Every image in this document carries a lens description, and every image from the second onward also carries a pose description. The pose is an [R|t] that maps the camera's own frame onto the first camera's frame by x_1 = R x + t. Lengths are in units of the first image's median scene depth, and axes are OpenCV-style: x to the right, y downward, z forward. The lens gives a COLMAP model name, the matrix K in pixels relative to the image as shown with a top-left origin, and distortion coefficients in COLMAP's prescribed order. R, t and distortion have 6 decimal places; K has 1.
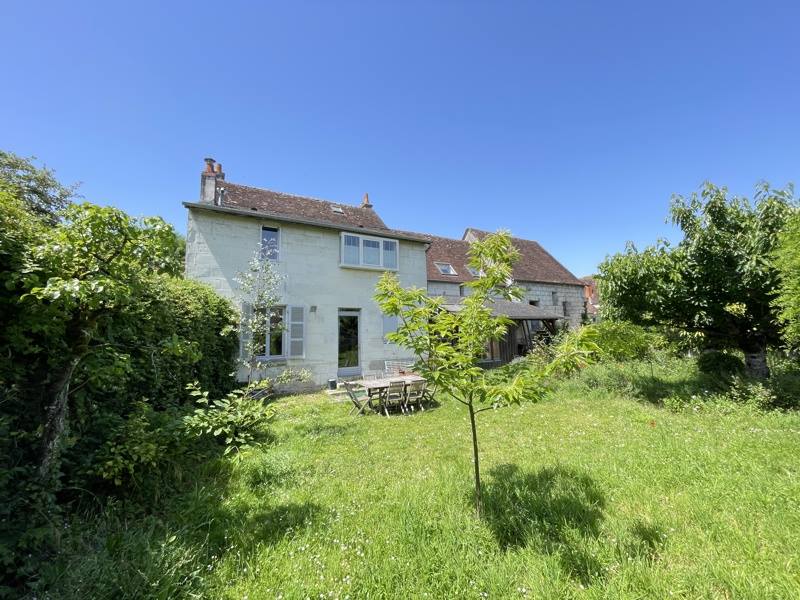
lens RADIAL K [[325.7, 0, 400.0], [0, 325.7, 300.0], [0, 0, 1]] dist [-0.001426, -0.000299]
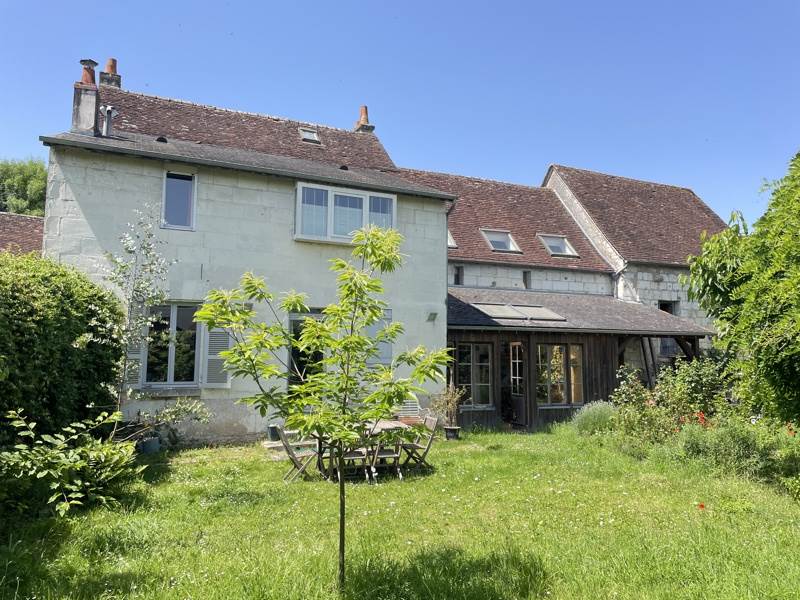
lens RADIAL K [[605.6, 0, 399.7], [0, 605.6, 297.6], [0, 0, 1]] dist [0.081374, -0.097805]
pose [[0.995095, 0.023857, -0.096006, 0.137420], [-0.022599, 0.999644, 0.014170, -0.016412], [0.096310, -0.011931, 0.995280, -0.119744]]
